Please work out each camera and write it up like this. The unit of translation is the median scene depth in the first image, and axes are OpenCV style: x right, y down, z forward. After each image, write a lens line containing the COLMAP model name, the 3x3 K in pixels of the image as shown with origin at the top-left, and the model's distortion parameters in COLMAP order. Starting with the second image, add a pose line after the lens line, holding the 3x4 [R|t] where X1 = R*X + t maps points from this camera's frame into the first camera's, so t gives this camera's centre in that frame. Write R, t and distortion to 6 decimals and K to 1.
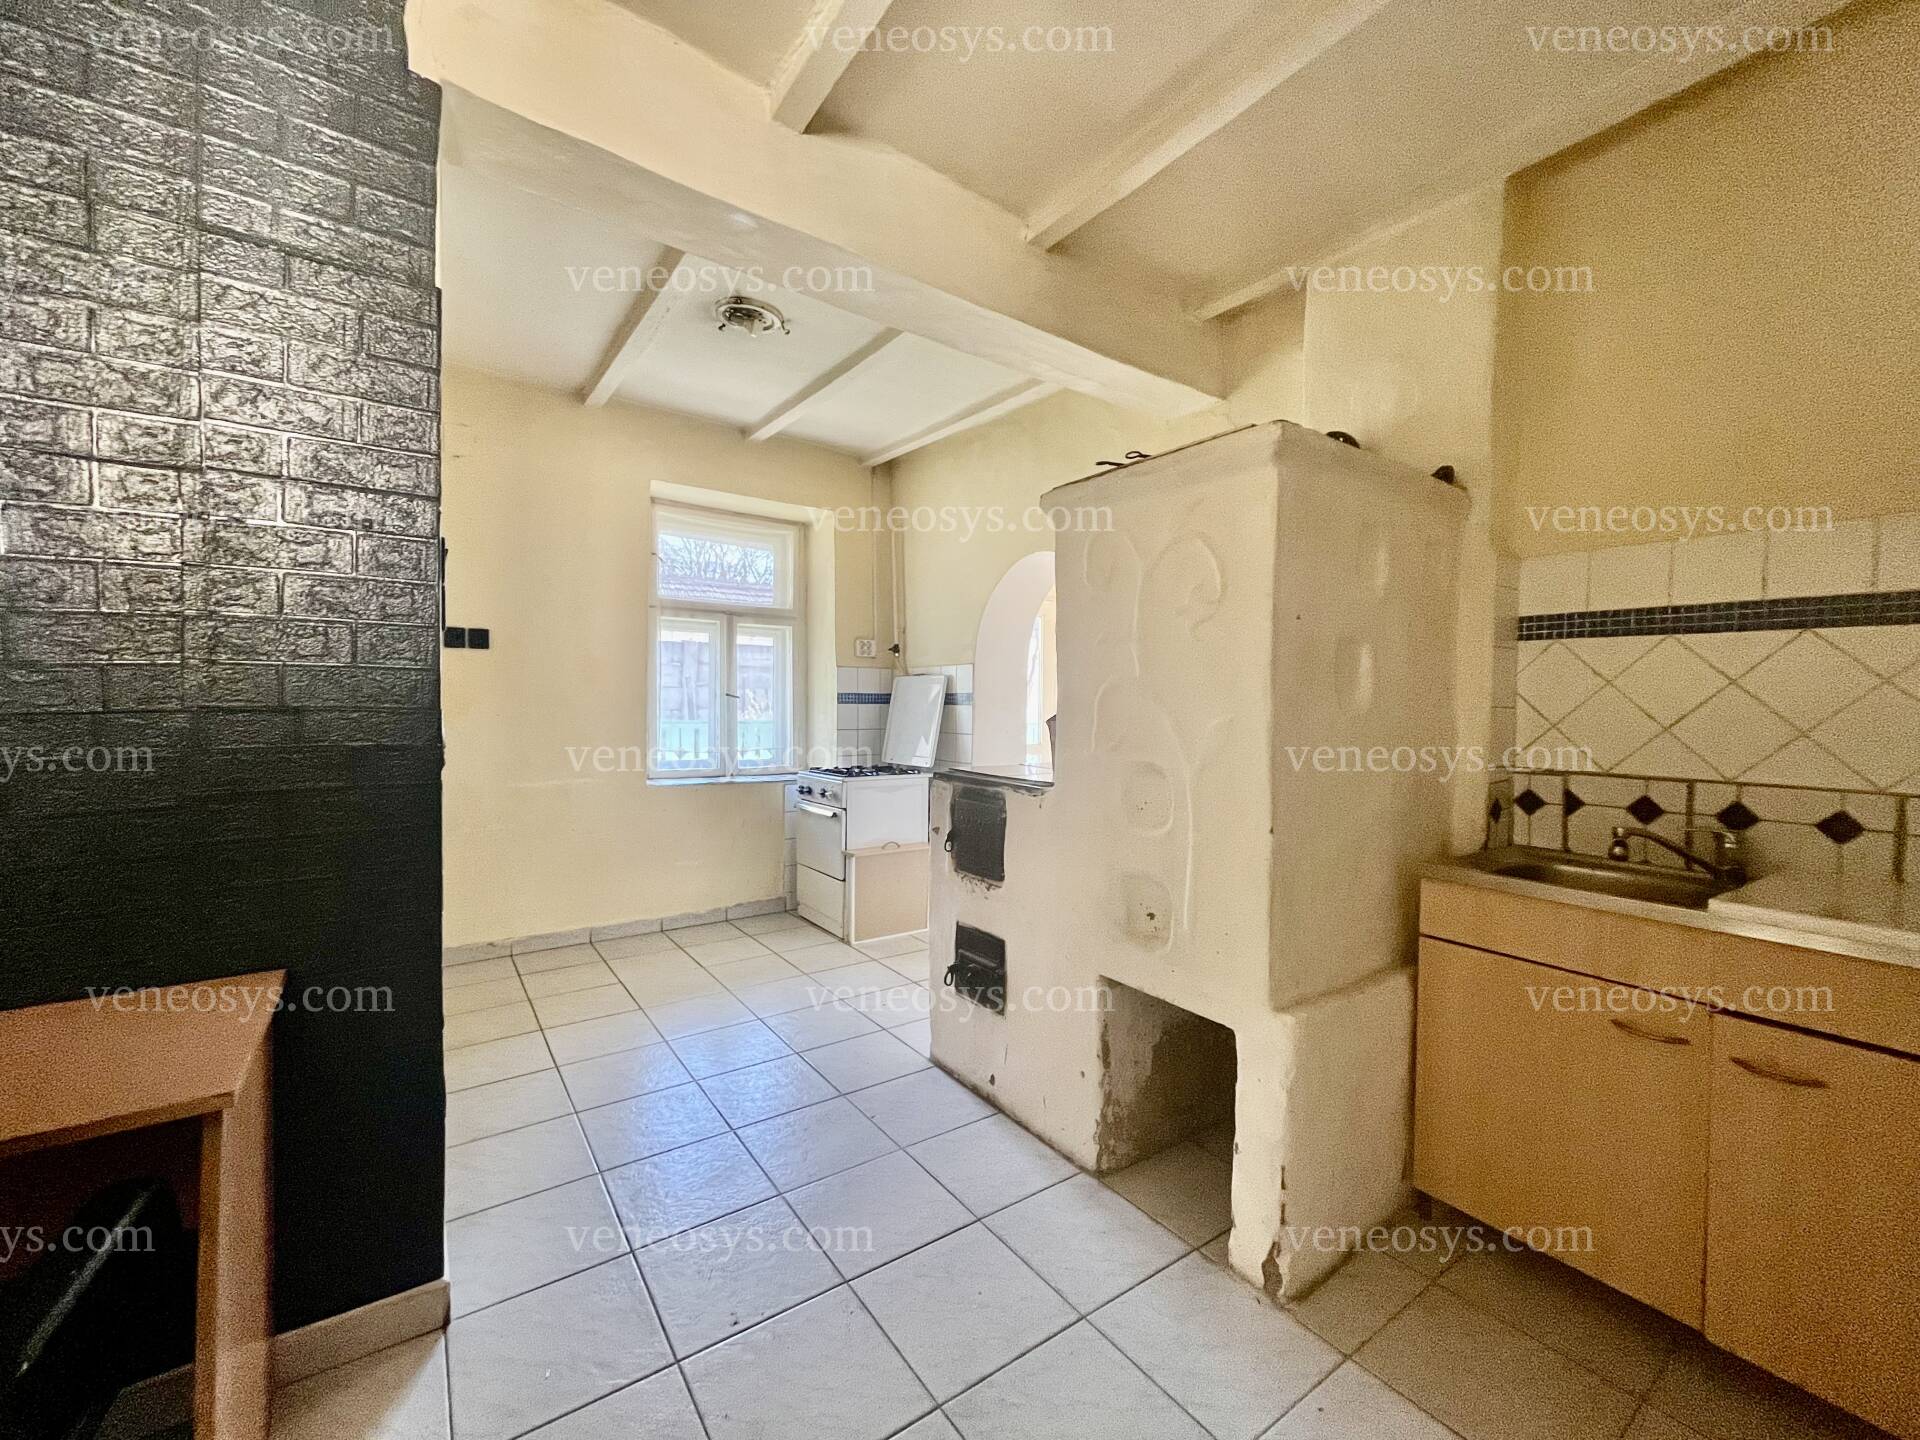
lens RADIAL K [[777.2, 0, 958.7], [0, 777.2, 722.9], [0, 0, 1]] dist [-0.003420, -0.000523]
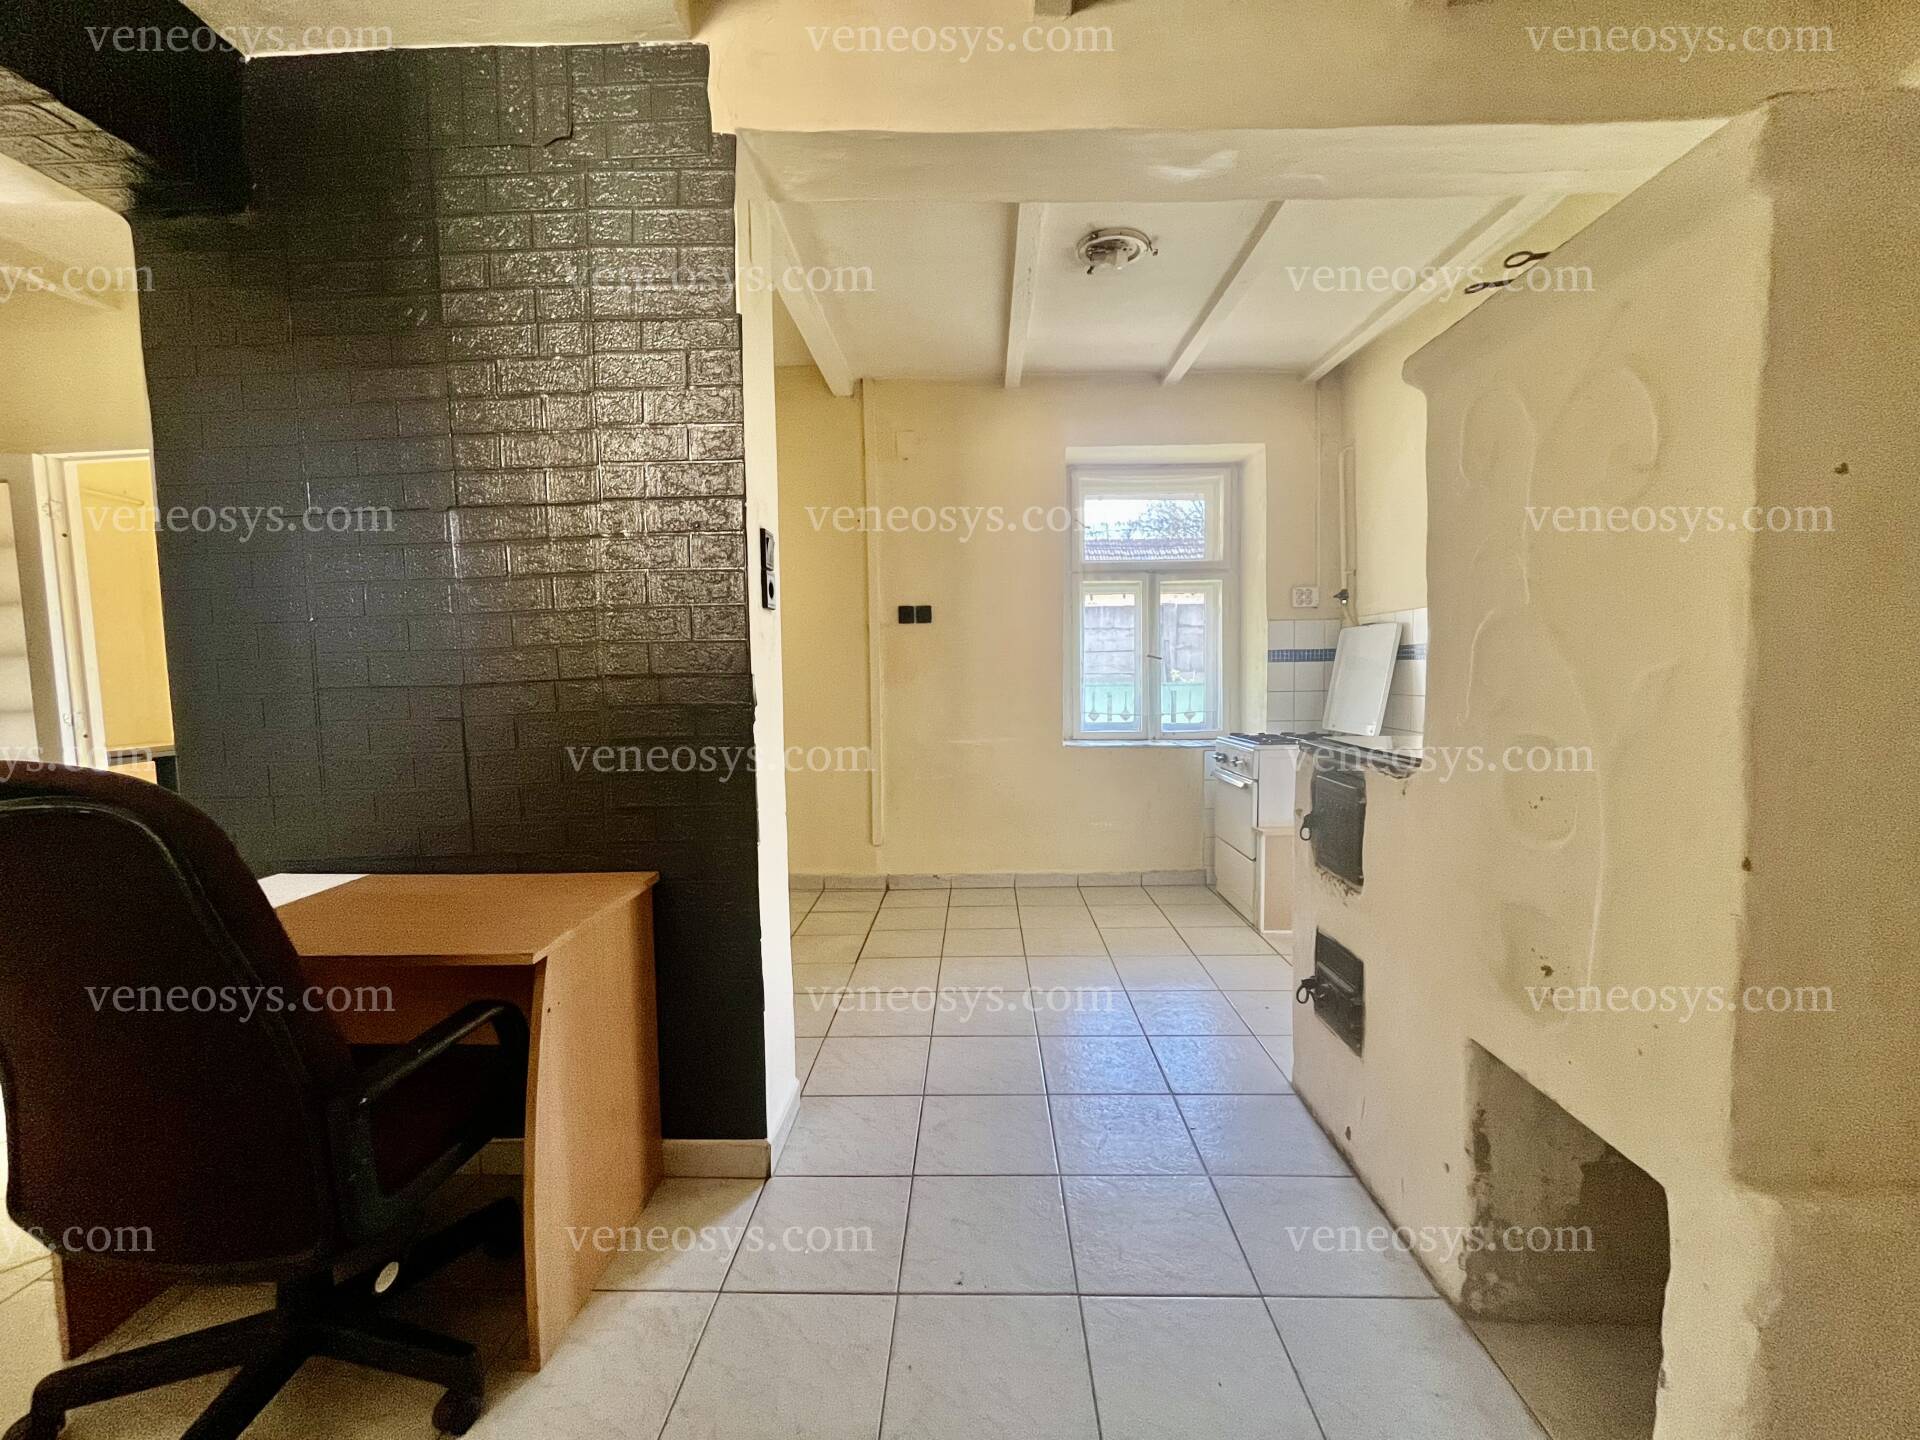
lens RADIAL K [[777.2, 0, 956.8], [0, 777.2, 723.2], [0, 0, 1]] dist [-0.003420, -0.000523]
pose [[0.796397, 0.019380, -0.604464, 0.198587], [0.009047, 0.998993, 0.043949, 0.005368], [0.604707, -0.040470, 0.795419, 0.152501]]
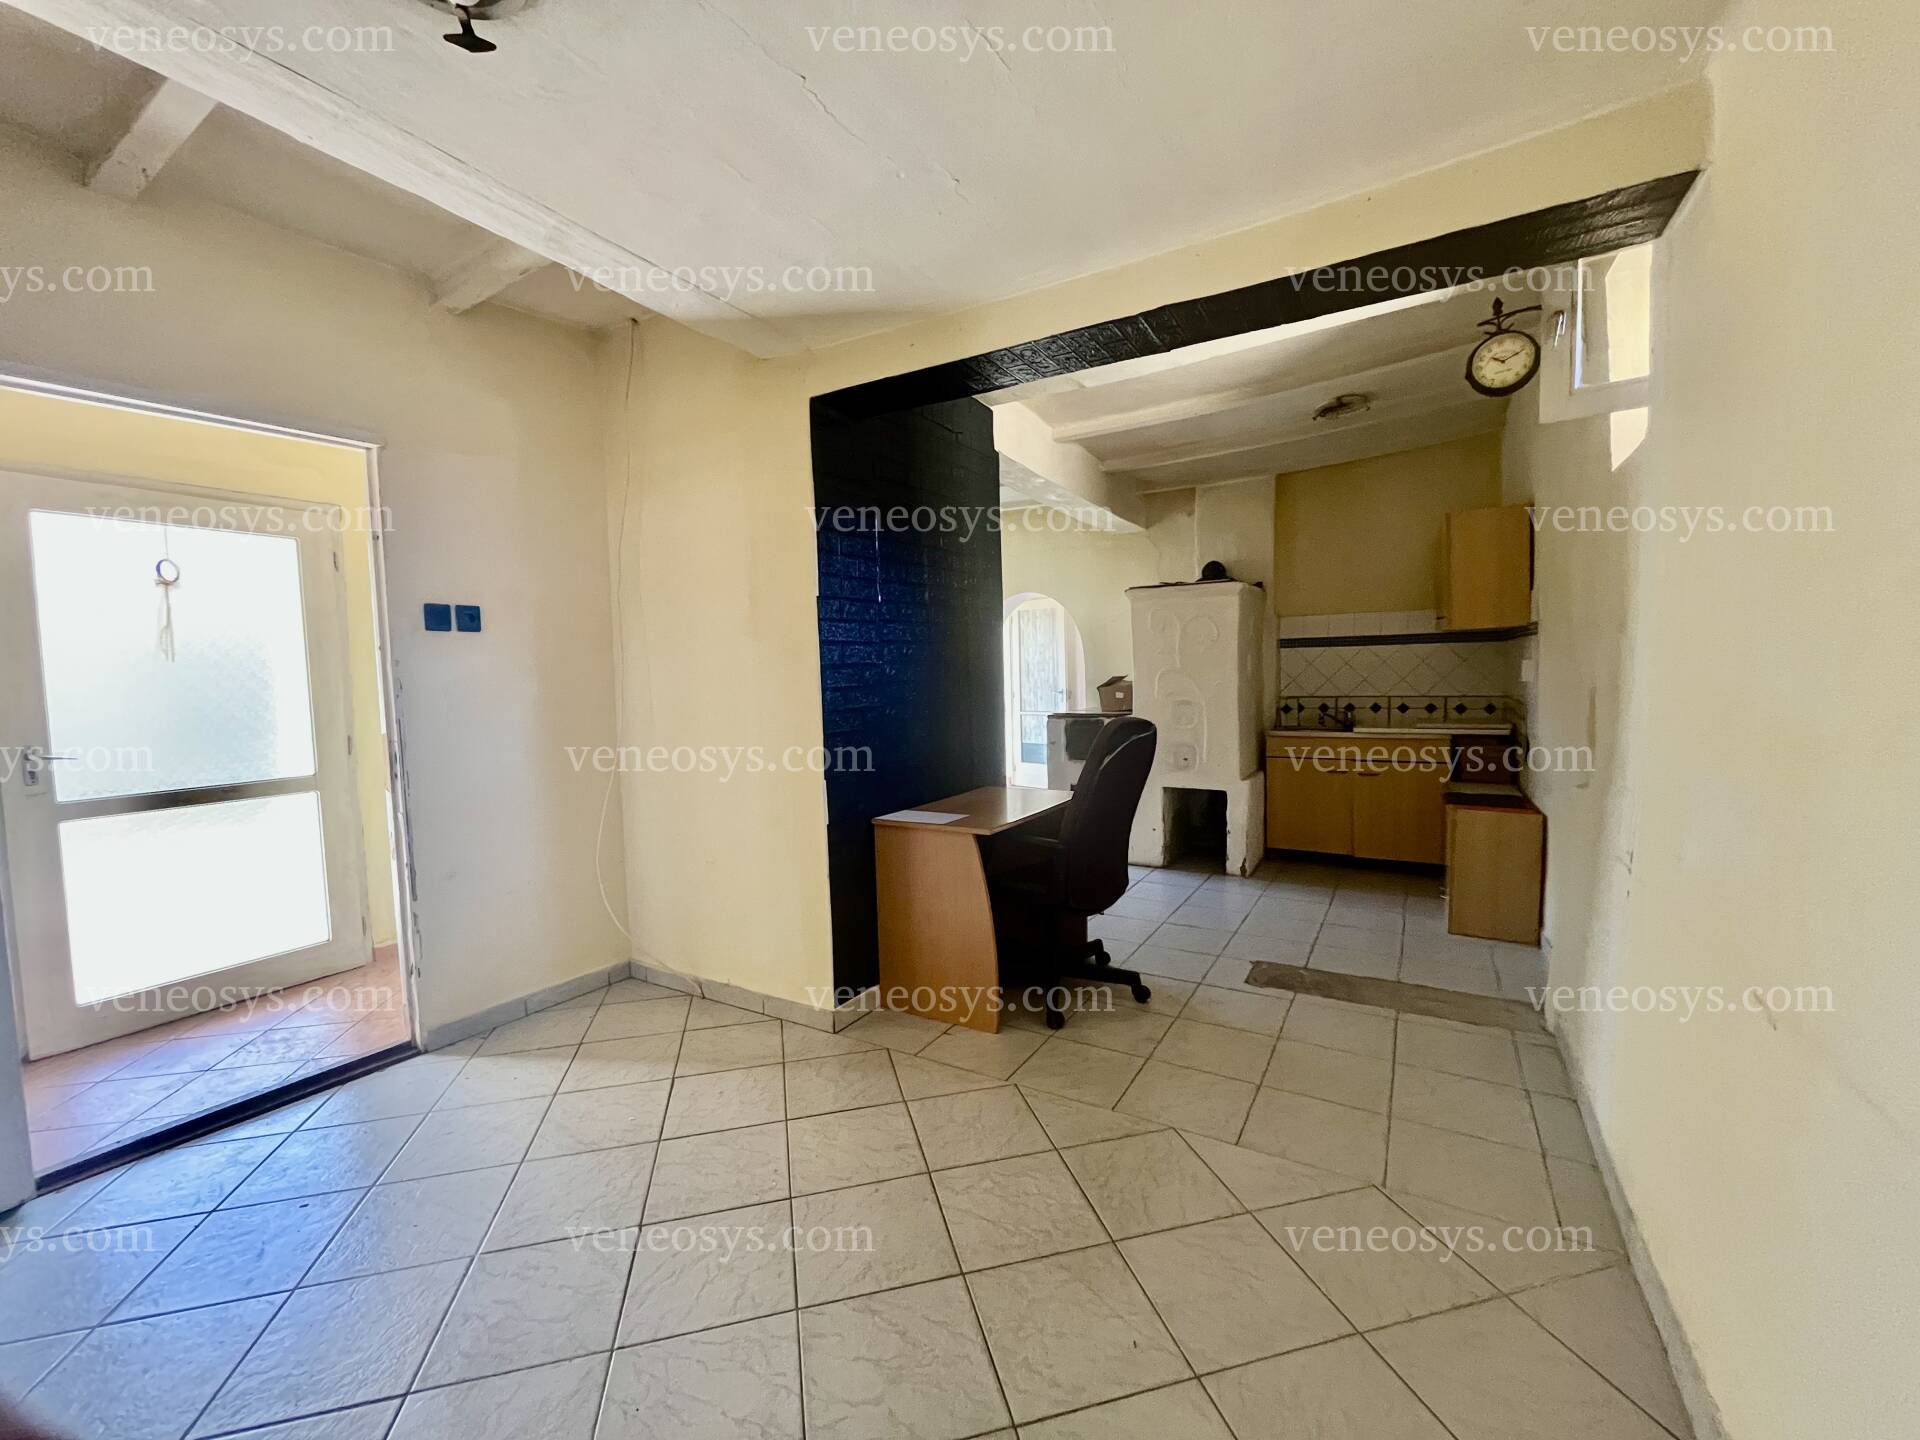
lens RADIAL K [[777.2, 0, 949.0], [0, 777.2, 722.9], [0, 0, 1]] dist [-0.003420, -0.000523]
pose [[0.918535, -0.062583, 0.390356, -1.214087], [0.051735, 0.997928, 0.038255, -0.010806], [-0.391941, -0.014943, 0.919869, -0.882648]]
